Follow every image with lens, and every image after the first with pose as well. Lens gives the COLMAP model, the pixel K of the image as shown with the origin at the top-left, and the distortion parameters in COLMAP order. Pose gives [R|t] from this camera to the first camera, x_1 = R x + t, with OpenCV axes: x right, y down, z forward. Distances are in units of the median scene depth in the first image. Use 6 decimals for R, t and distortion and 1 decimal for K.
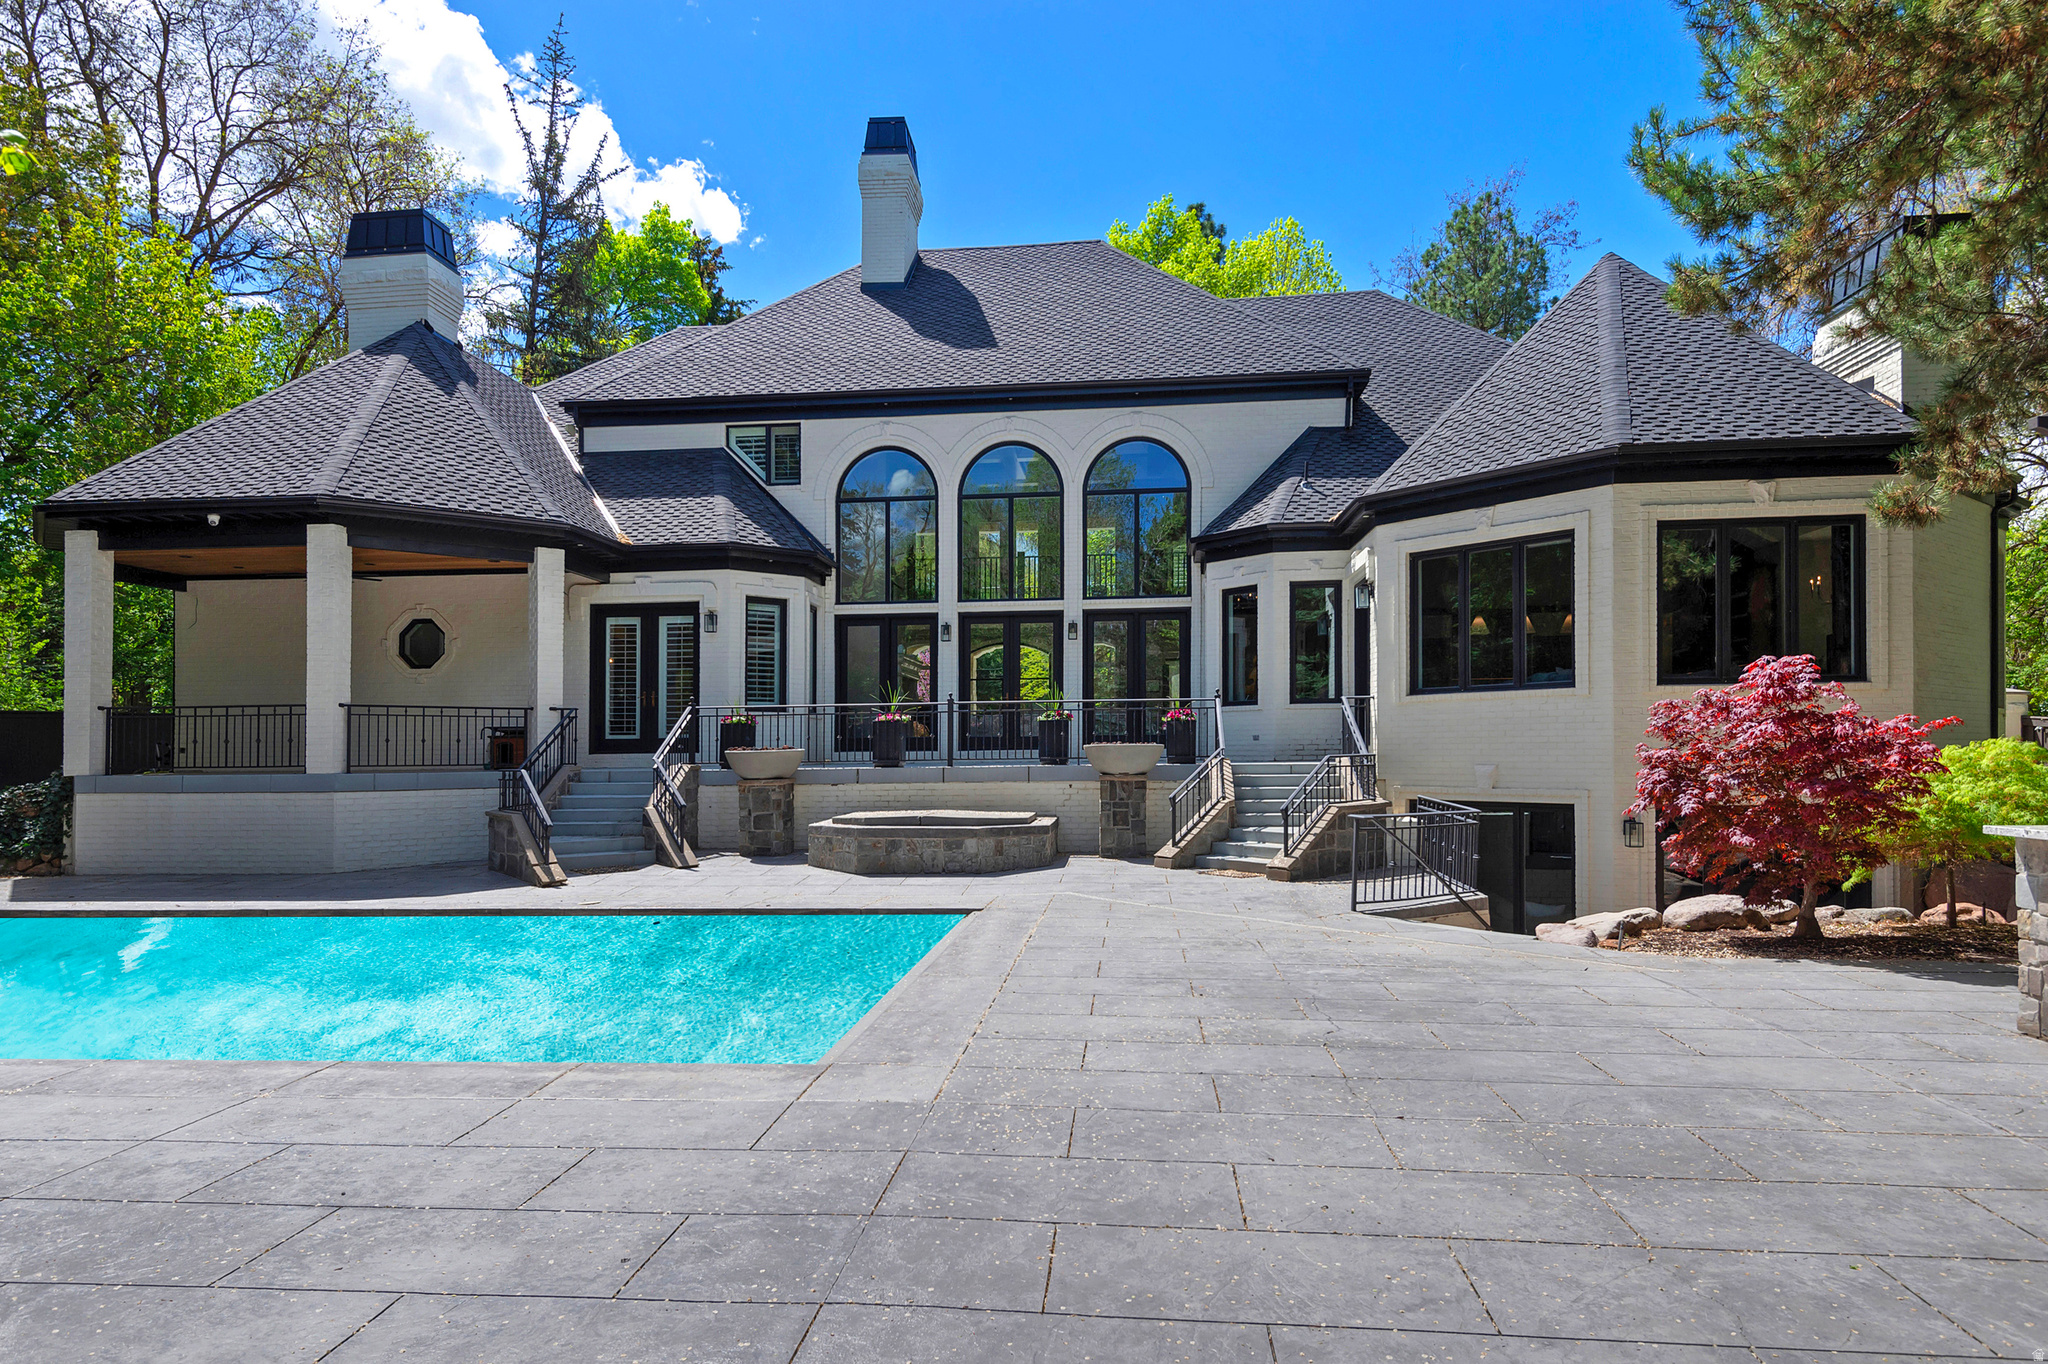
lens RADIAL K [[1235.0, 0, 1020.5], [0, 1235.0, 710.3], [0, 0, 1]] dist [0.030228, -0.000316]
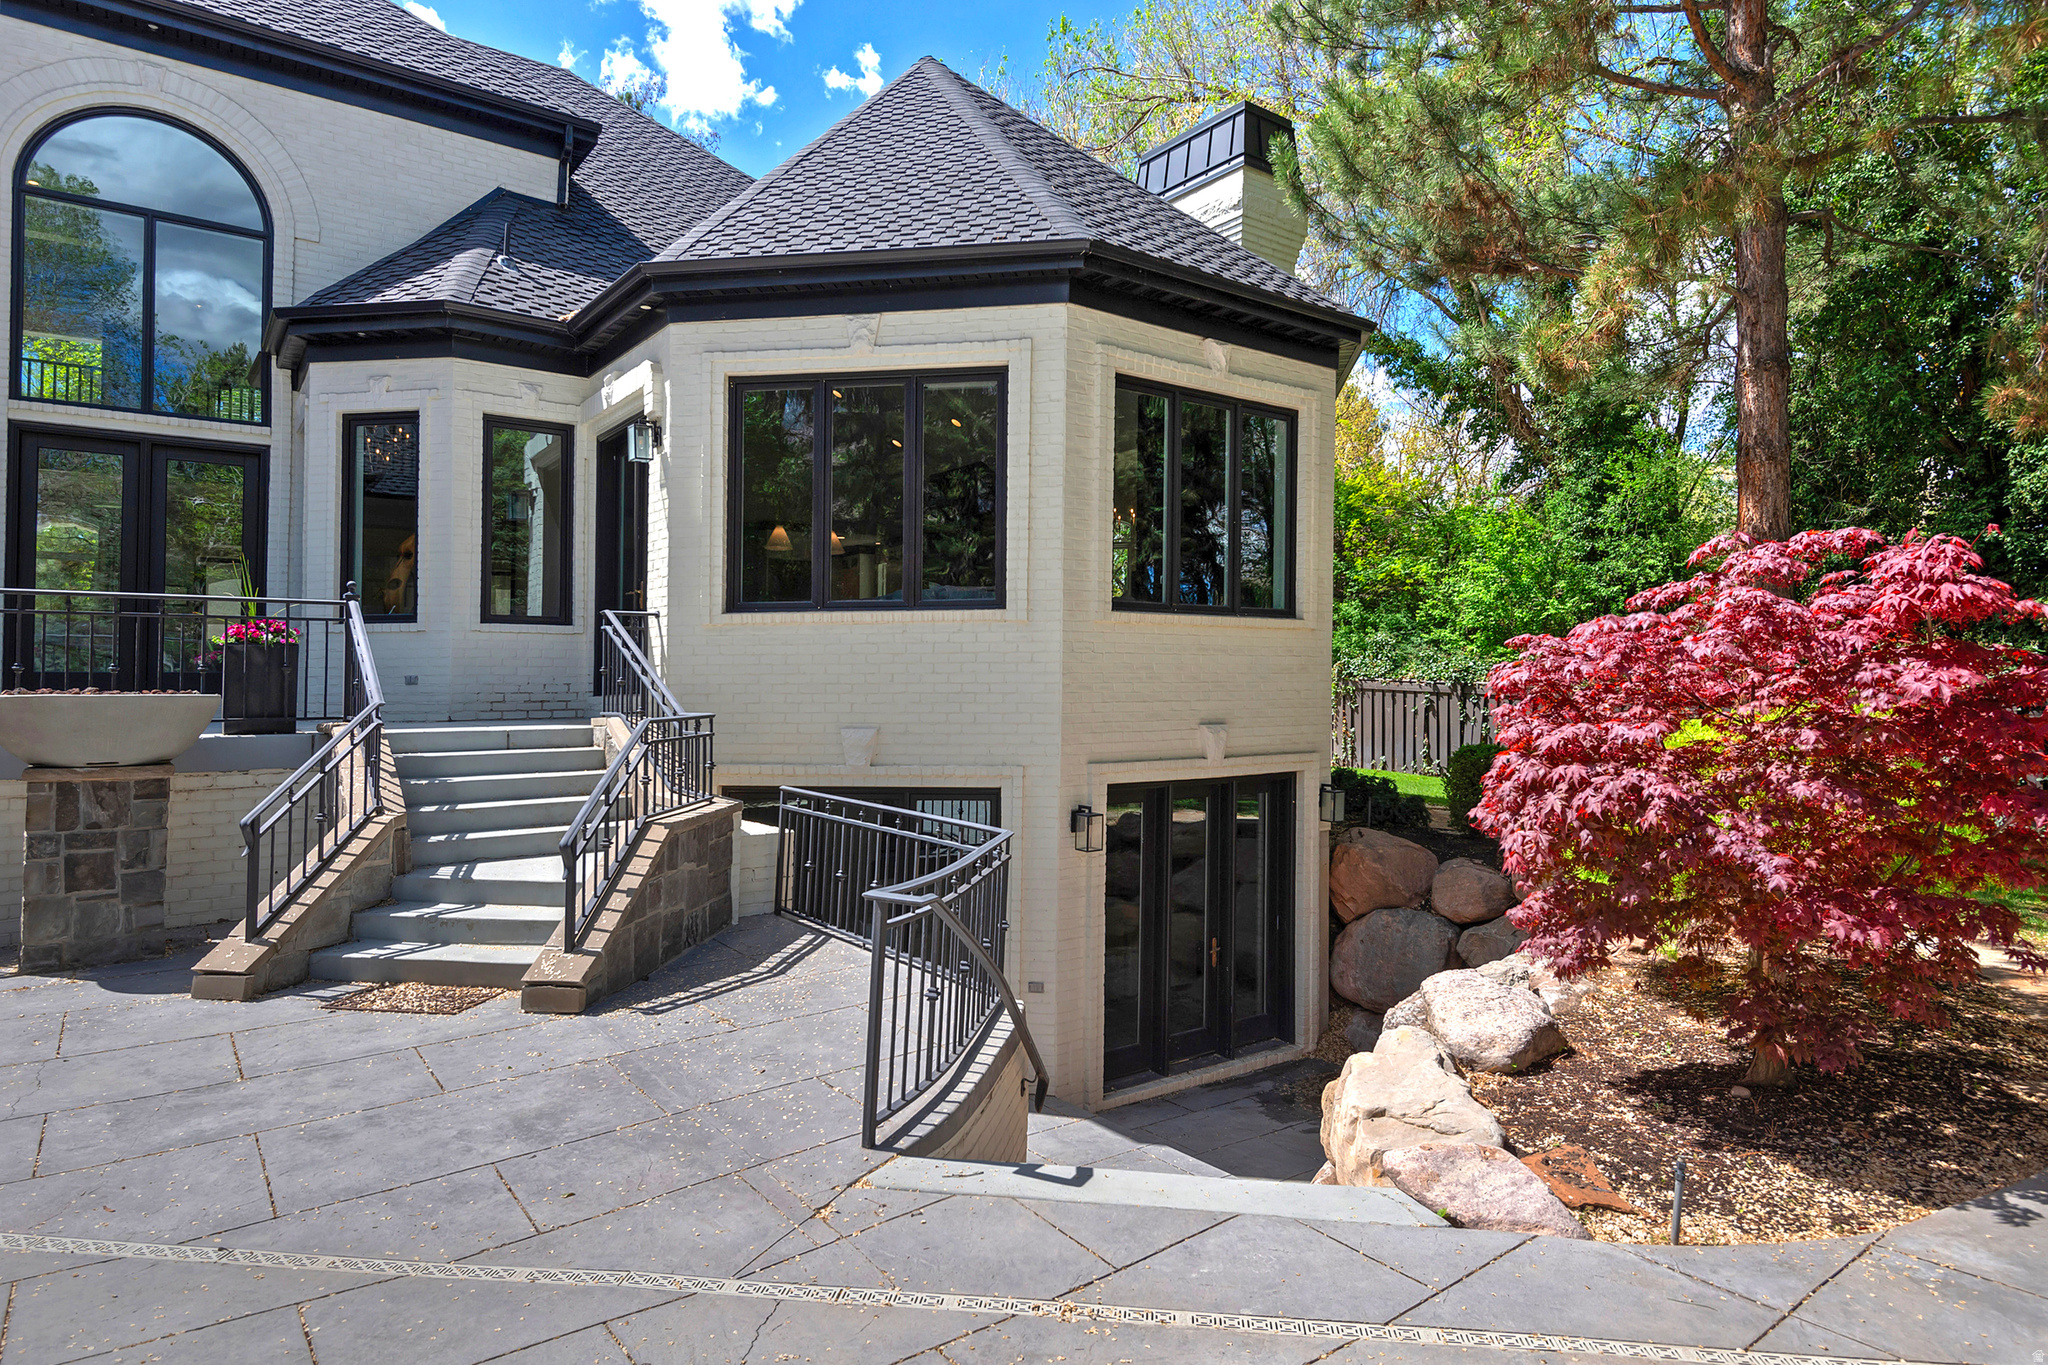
lens RADIAL K [[1105.3, 0, 1024.0], [0, 1105.3, 682.5], [0, 0, 1]] dist [0.027611, -0.017956]
pose [[0.724250, 0.008903, 0.689480, 0.045980], [-0.024892, 0.999602, 0.013240, 0.010206], [-0.689088, -0.026751, 0.724184, 0.481218]]
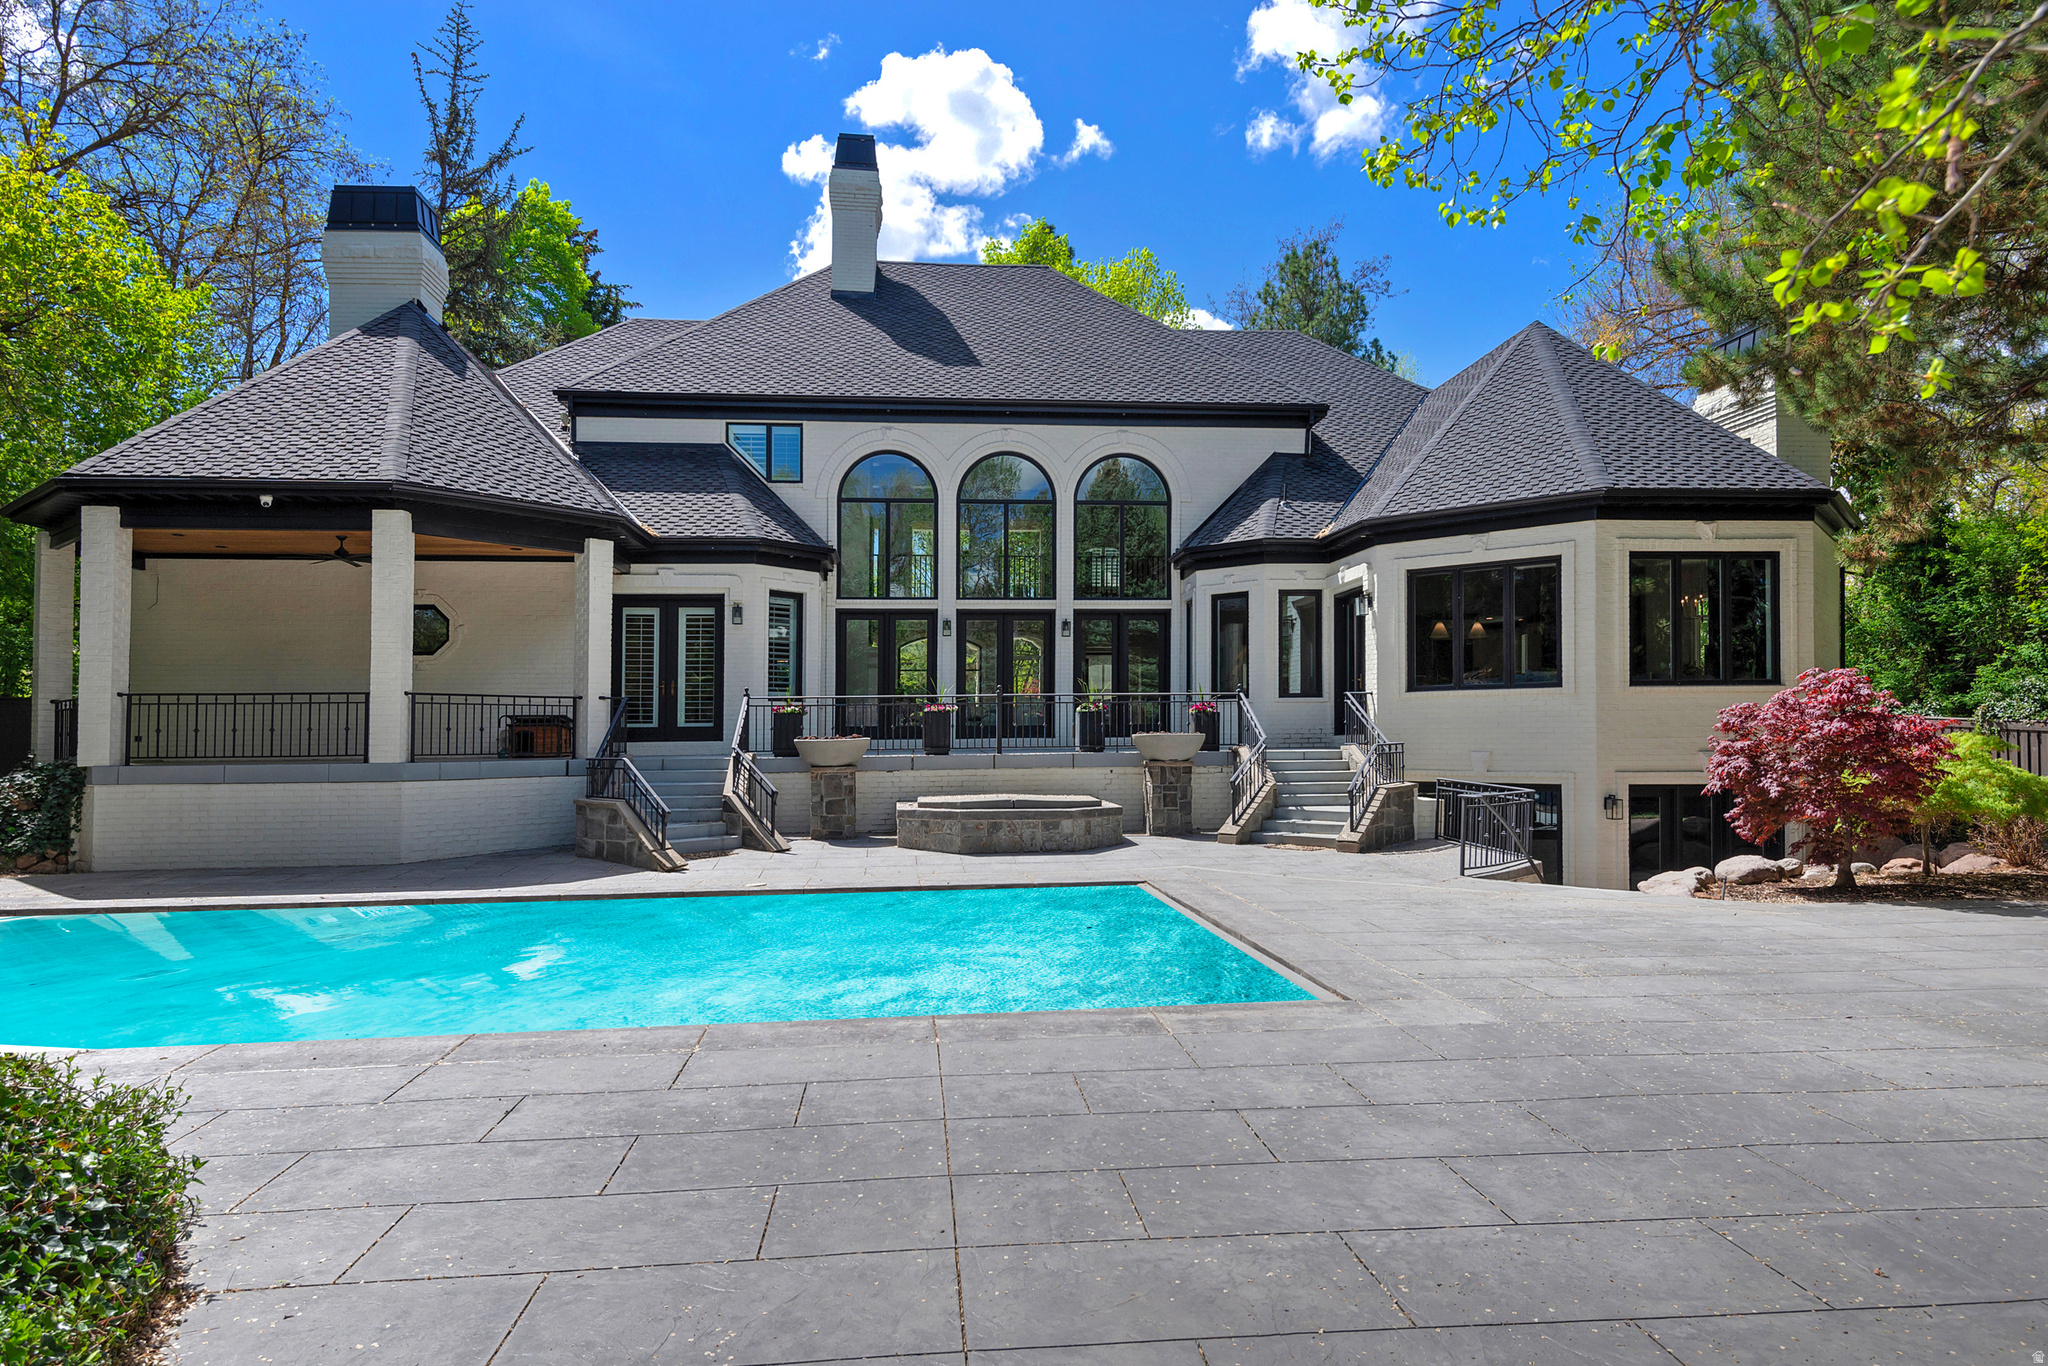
lens RADIAL K [[1202.9, 0, 1024.0], [0, 1202.9, 683.0], [0, 0, 1]] dist [0.030161, -0.002504]
pose [[0.980385, 0.009239, 0.196874, -0.246646], [-0.006899, 0.999897, -0.012567, -0.003487], [-0.196969, 0.010963, 0.980348, -0.036844]]
